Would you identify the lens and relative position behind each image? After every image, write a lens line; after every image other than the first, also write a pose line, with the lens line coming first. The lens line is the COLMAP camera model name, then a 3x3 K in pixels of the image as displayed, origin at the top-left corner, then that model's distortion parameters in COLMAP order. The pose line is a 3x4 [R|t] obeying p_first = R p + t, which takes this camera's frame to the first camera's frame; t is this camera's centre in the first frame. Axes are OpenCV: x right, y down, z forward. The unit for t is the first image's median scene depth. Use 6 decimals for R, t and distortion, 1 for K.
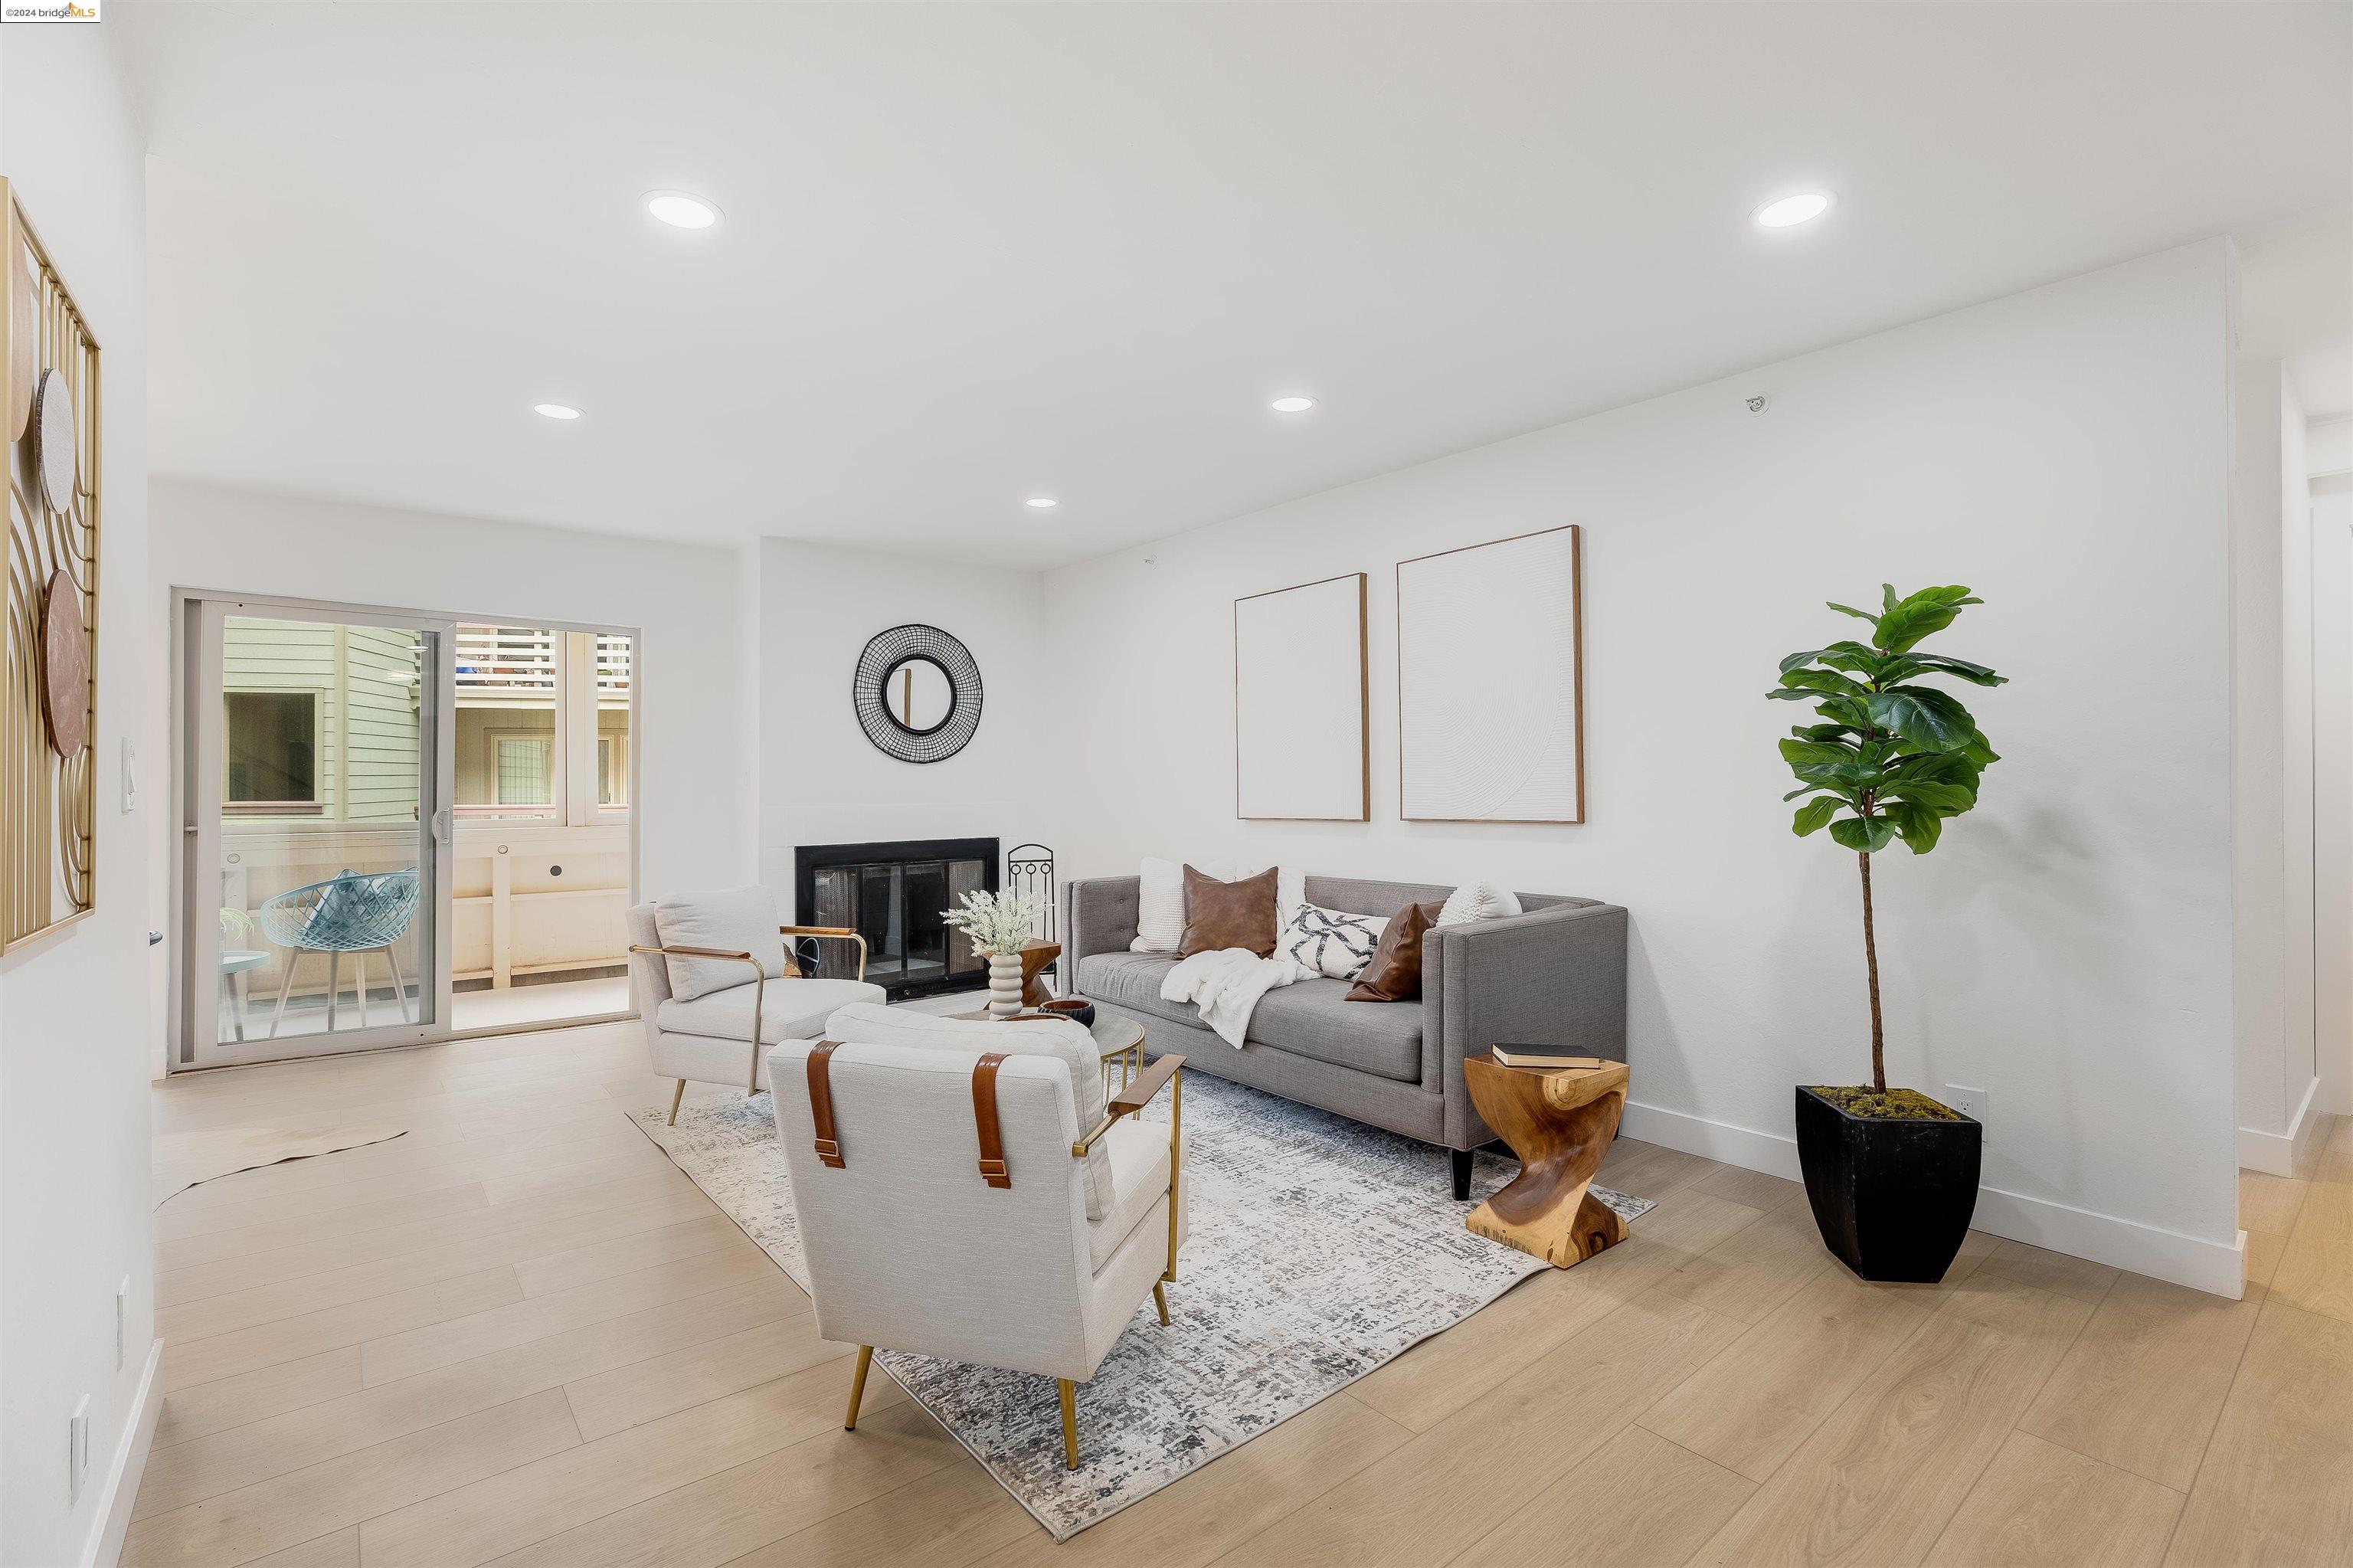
lens RADIAL K [[1060.8, 0, 1176.5], [0, 1060.8, 784.0], [0, 0, 1]] dist [-0.027048, 0.000201]
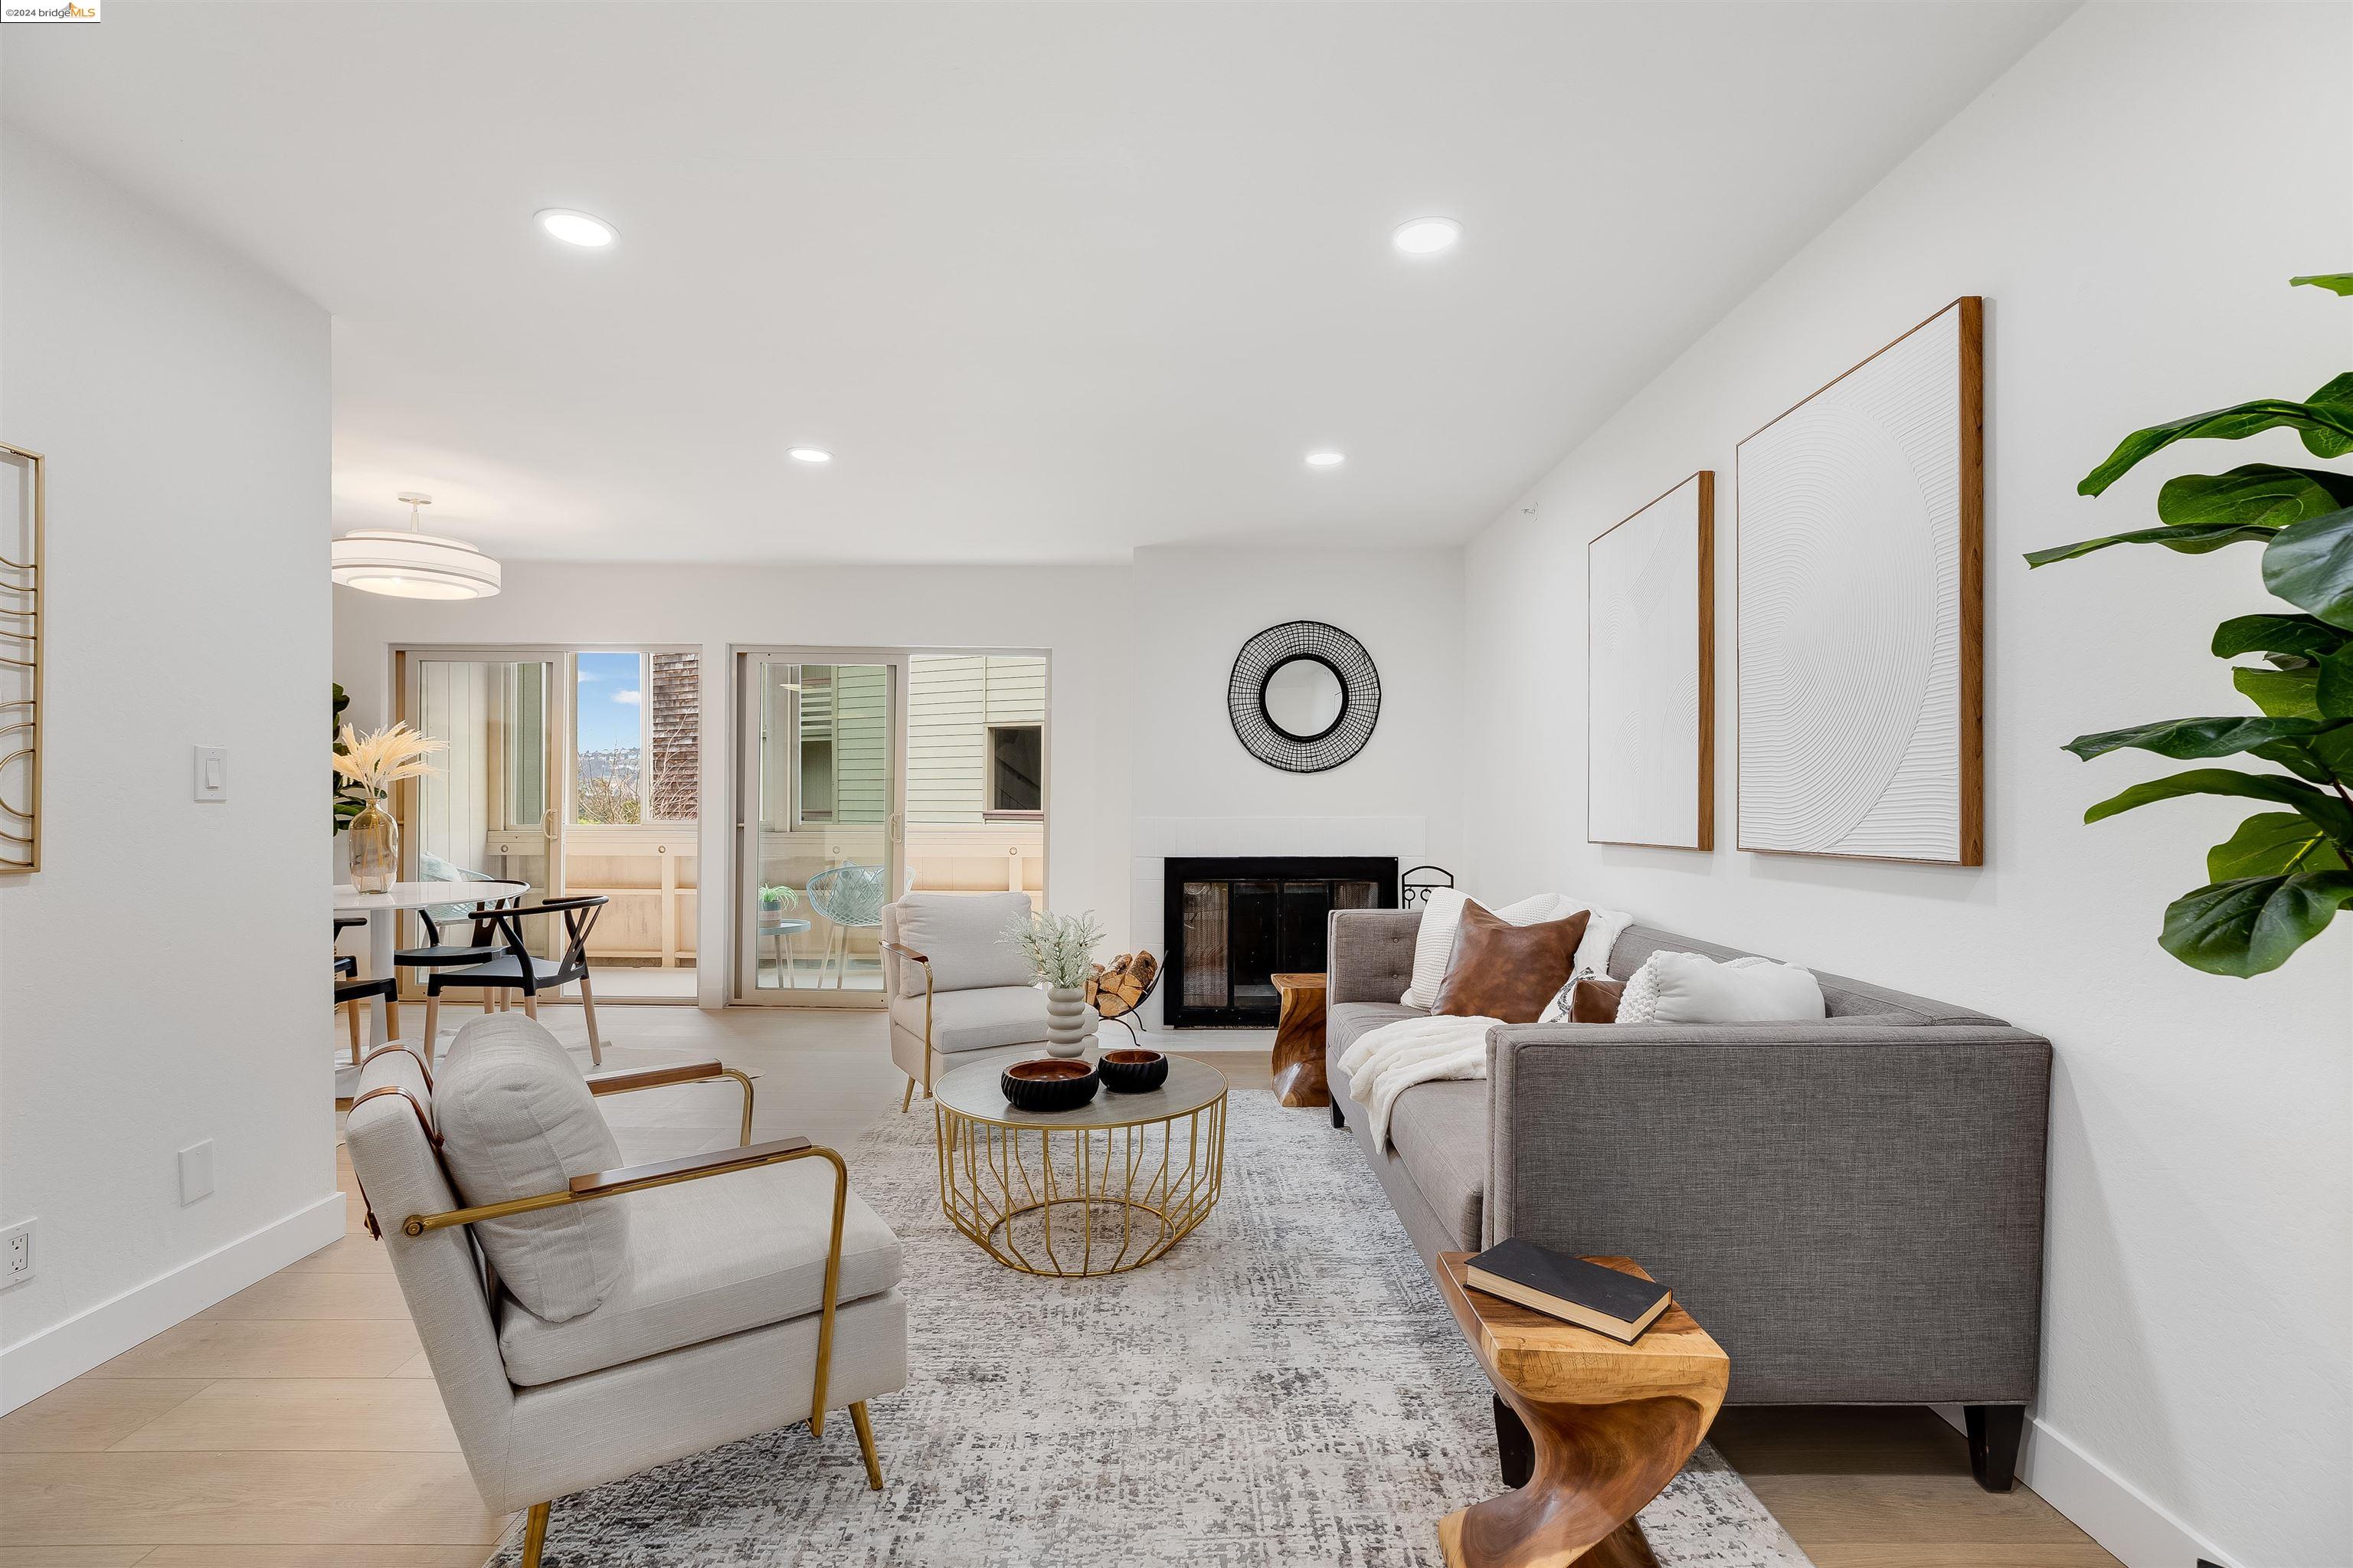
lens RADIAL K [[1059.3, 0, 1180.8], [0, 1059.3, 811.5], [0, 0, 1]] dist [-0.022530, 0.000696]
pose [[0.779164, 0.012705, -0.626691, 0.357904], [-0.007251, 0.999910, 0.011256, 0.006903], [0.626778, -0.004226, 0.779186, 0.310440]]
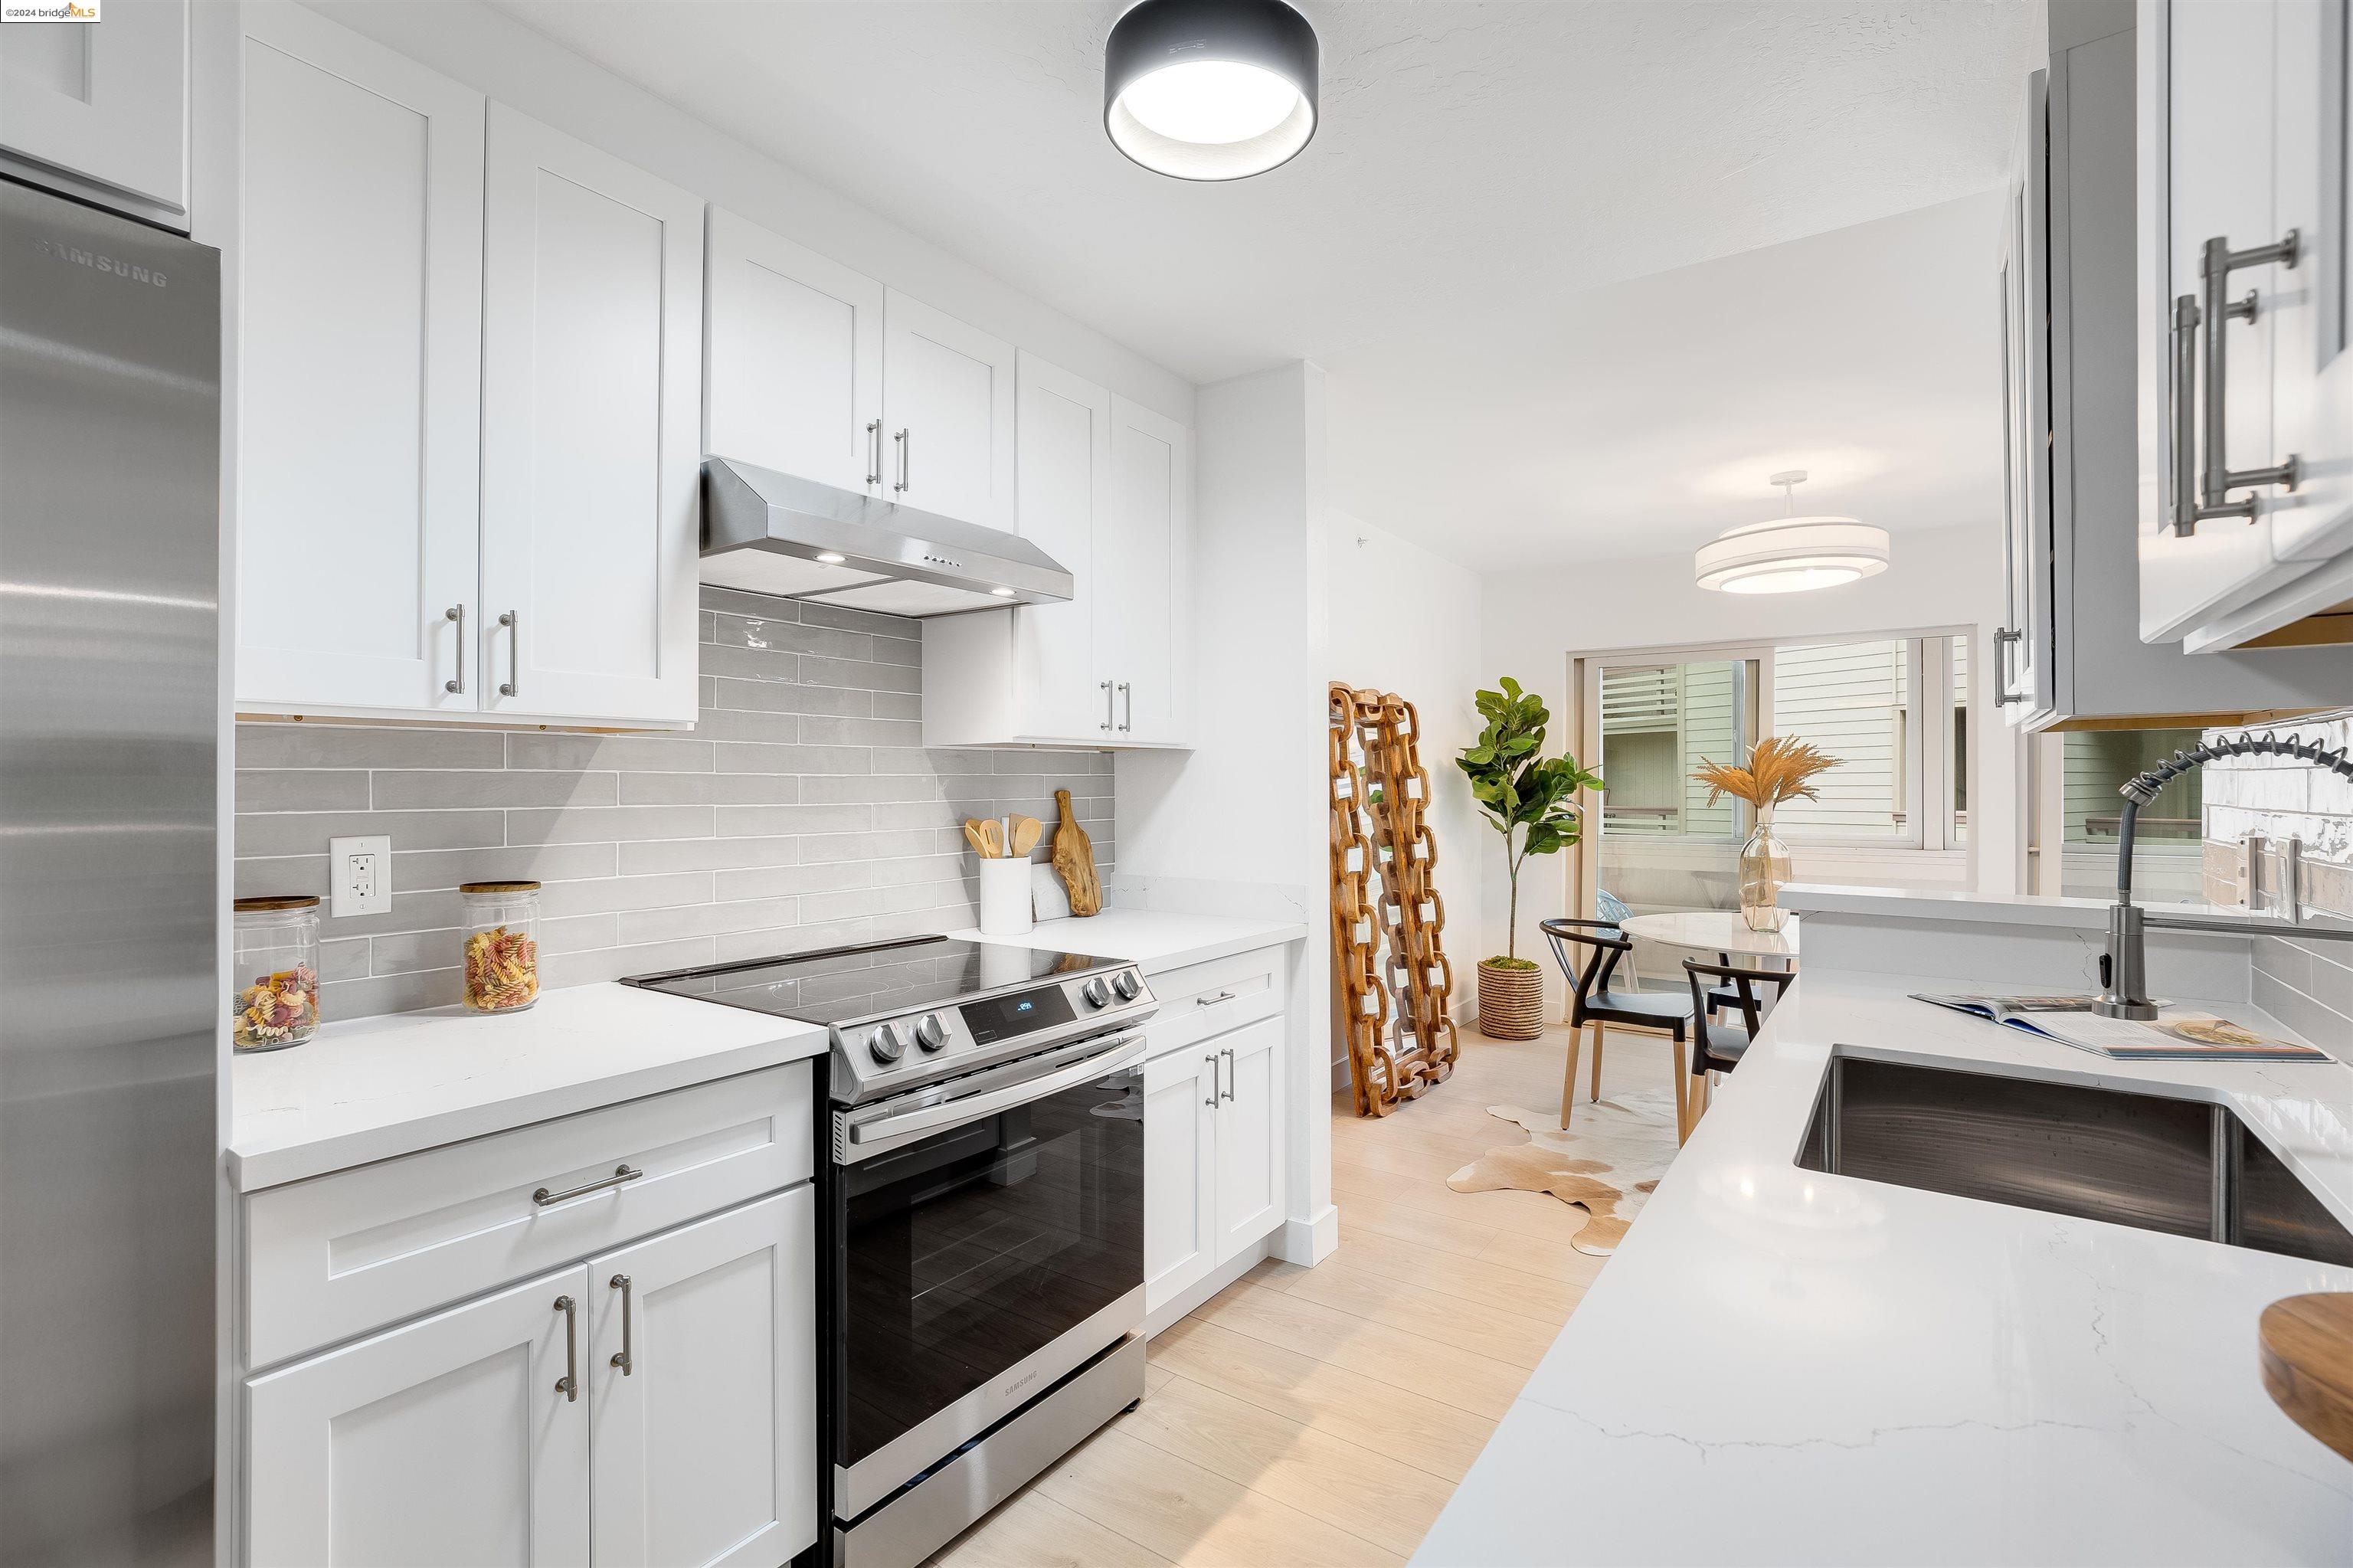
lens RADIAL K [[1062.5, 0, 1184.9], [0, 1062.5, 785.2], [0, 0, 1]] dist [-0.012953, 0.011538]
pose [[0.273667, -0.001479, -0.961823, -0.169321], [0.000977, 0.999999, -0.001260, -0.021767], [0.961824, -0.000595, 0.273668, -0.118506]]
